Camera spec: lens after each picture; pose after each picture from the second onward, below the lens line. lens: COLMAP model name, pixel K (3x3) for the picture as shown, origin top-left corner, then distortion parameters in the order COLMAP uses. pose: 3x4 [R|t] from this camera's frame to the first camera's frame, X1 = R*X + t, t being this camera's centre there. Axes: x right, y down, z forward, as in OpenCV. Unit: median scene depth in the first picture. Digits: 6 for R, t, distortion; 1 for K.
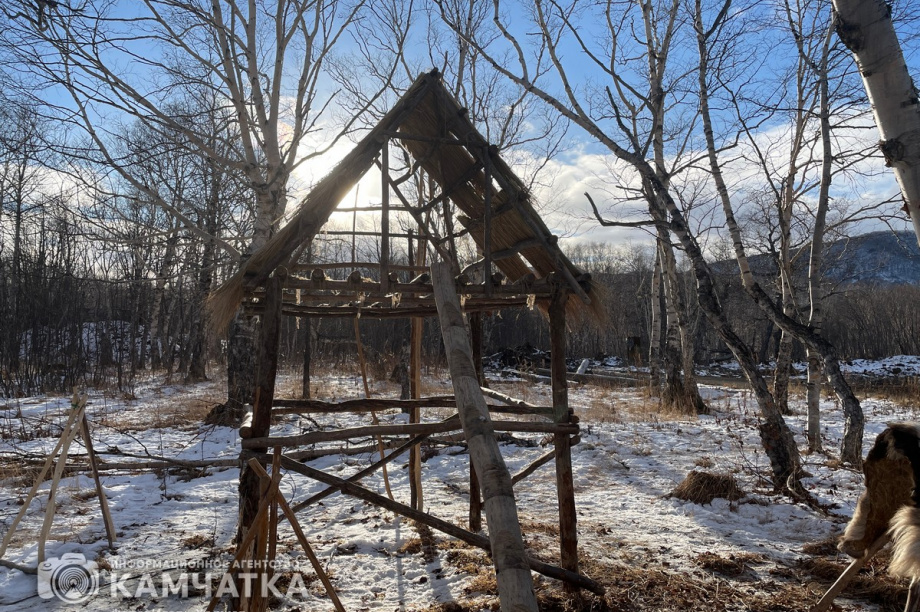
lens RADIAL K [[684.0, 0, 464.1], [0, 684.0, 298.7], [0, 0, 1]] dist [0.092029, -0.116960]
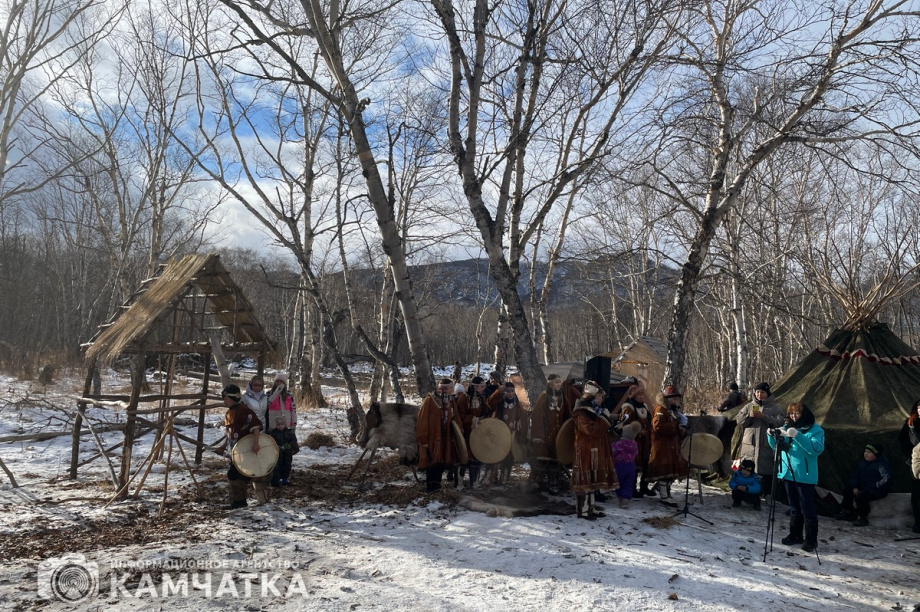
lens RADIAL K [[684.0, 0, 464.1], [0, 684.0, 298.7], [0, 0, 1]] dist [0.092029, -0.116960]
pose [[0.867432, 0.075432, 0.491805, -0.111804], [-0.075672, 0.996943, -0.019440, -0.048529], [-0.491768, -0.020353, 0.870488, -0.357472]]
